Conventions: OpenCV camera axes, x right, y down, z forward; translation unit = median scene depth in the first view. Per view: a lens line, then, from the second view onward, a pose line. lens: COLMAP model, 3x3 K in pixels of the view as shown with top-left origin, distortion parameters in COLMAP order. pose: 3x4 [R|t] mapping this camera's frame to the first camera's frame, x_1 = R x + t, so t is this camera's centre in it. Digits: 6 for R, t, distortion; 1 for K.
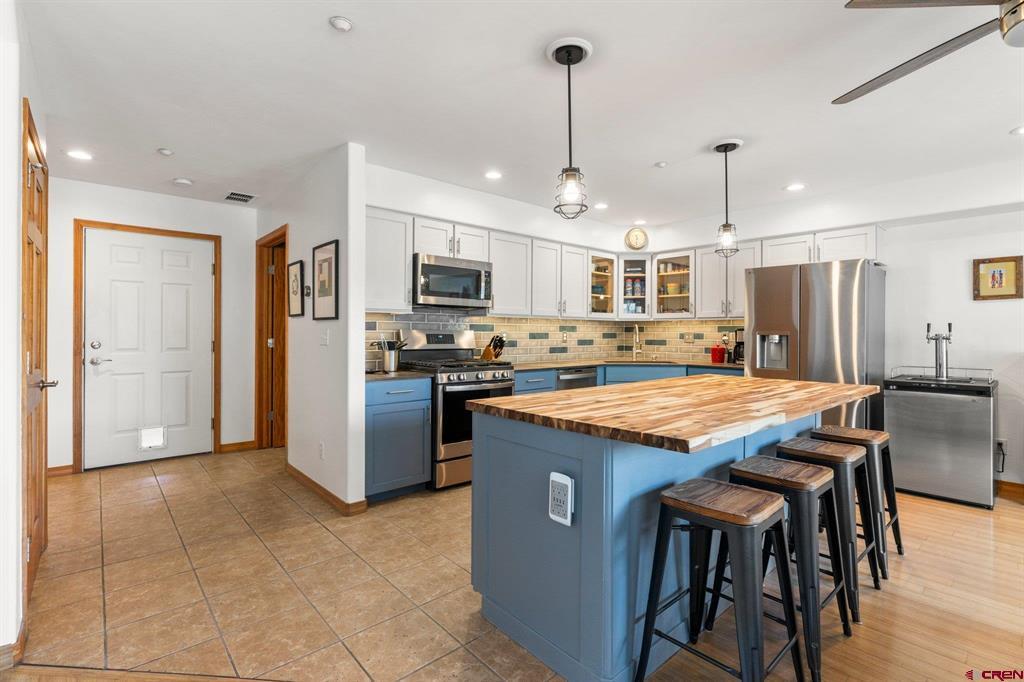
lens RADIAL K [[473.3, 0, 507.8], [0, 473.3, 337.3], [0, 0, 1]] dist [-0.015716, 0.000162]
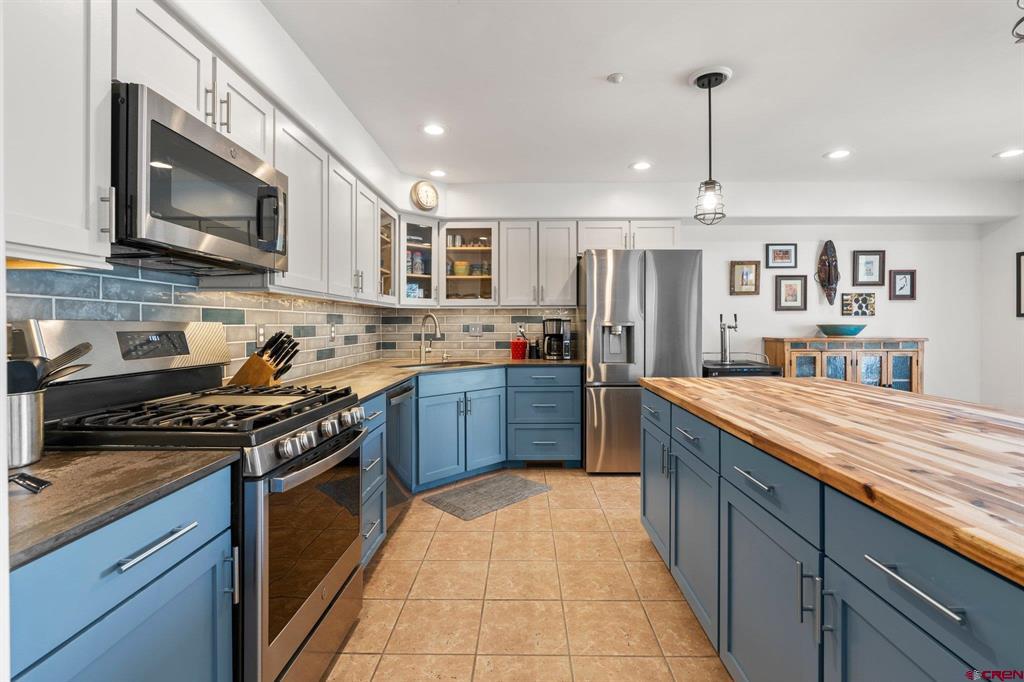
lens RADIAL K [[473.3, 0, 520.9], [0, 473.3, 324.7], [0, 0, 1]] dist [-0.015716, 0.000162]
pose [[0.663265, -0.007389, 0.748349, -0.189032], [0.013817, 0.999902, -0.002372, -0.006135], [-0.748257, 0.011913, 0.663301, 0.436300]]
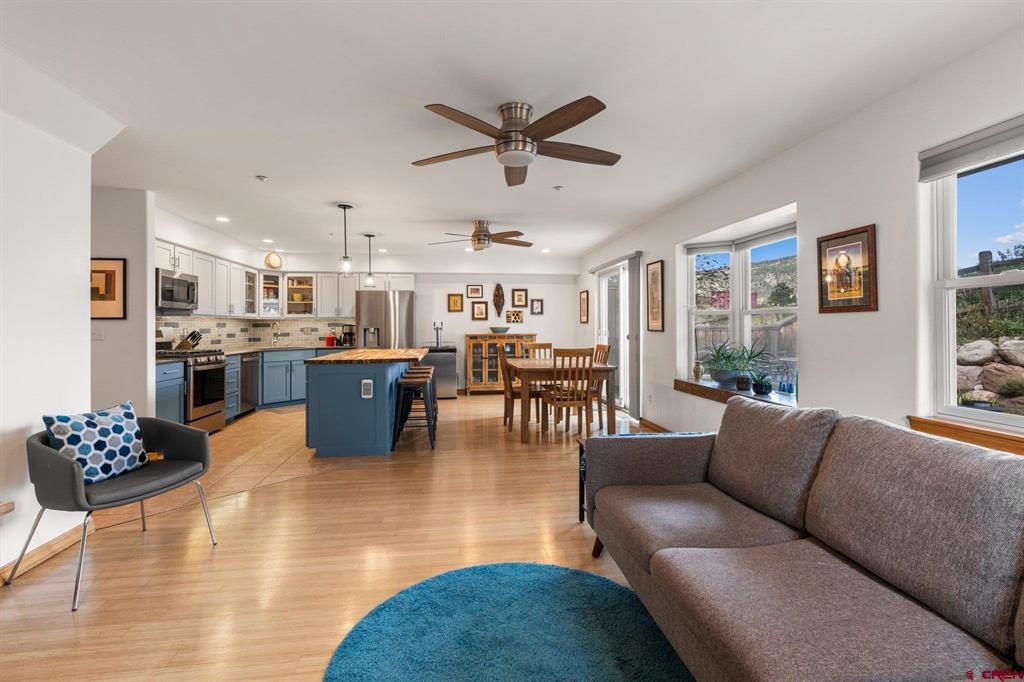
lens RADIAL K [[473.3, 0, 516.9], [0, 473.3, 320.3], [0, 0, 1]] dist [-0.015716, 0.000162]
pose [[0.544816, 0.003924, 0.838547, -0.540250], [0.016297, 0.999751, -0.015267, 0.001340], [-0.838397, 0.021983, 0.544616, -0.385146]]
